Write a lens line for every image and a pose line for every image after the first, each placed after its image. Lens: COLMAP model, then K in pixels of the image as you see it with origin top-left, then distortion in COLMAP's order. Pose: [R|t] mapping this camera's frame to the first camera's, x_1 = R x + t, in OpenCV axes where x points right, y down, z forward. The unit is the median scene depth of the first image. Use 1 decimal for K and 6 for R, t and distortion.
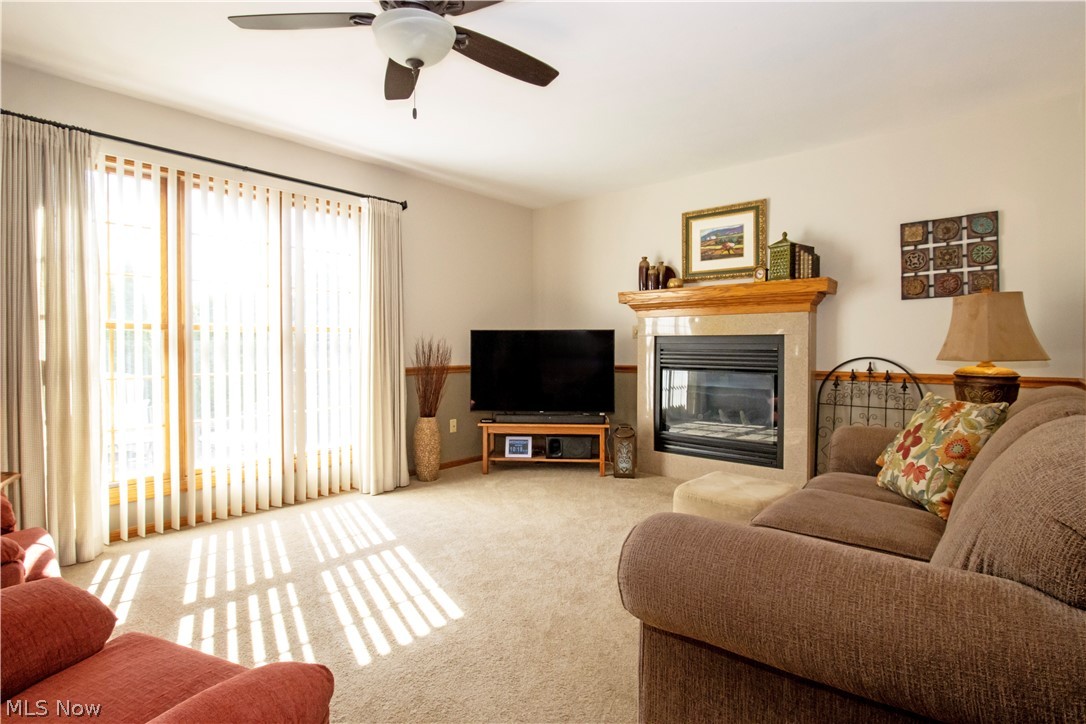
lens RADIAL K [[553.0, 0, 543.9], [0, 553.0, 356.8], [0, 0, 1]] dist [-0.003046, -0.004122]
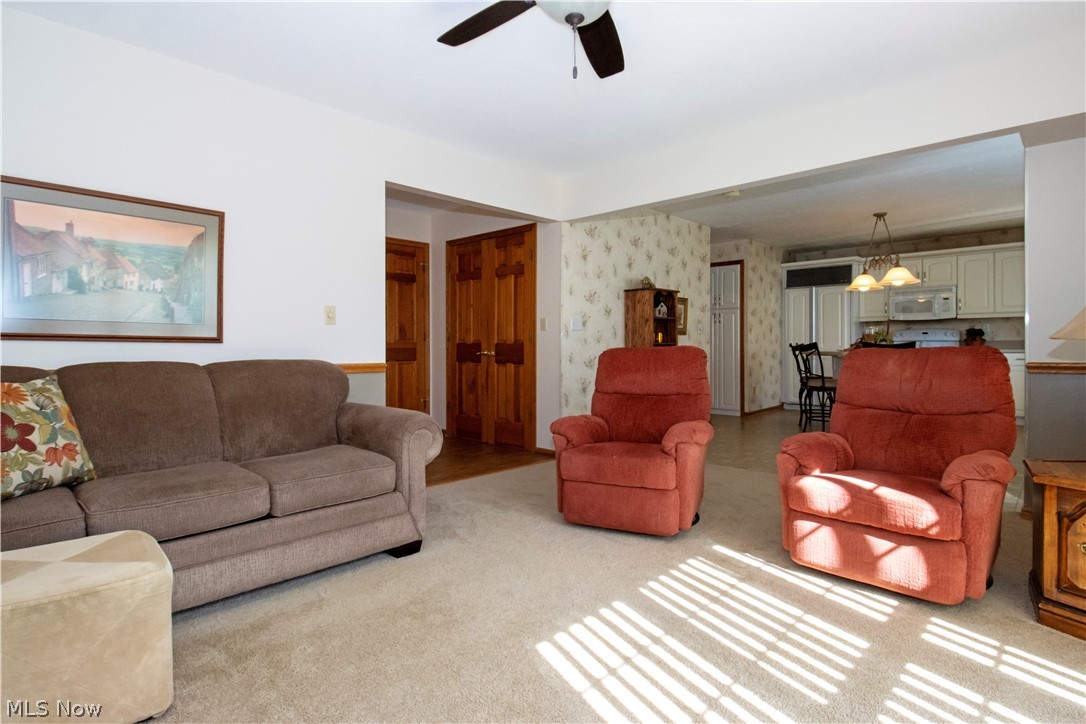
lens RADIAL K [[553.0, 0, 545.3], [0, 553.0, 352.1], [0, 0, 1]] dist [-0.003046, -0.004122]
pose [[-0.997946, -0.002822, 0.063991, -0.210286], [-0.000553, 0.999371, 0.035447, -0.001089], [-0.064051, 0.035338, -0.997321, 1.800571]]
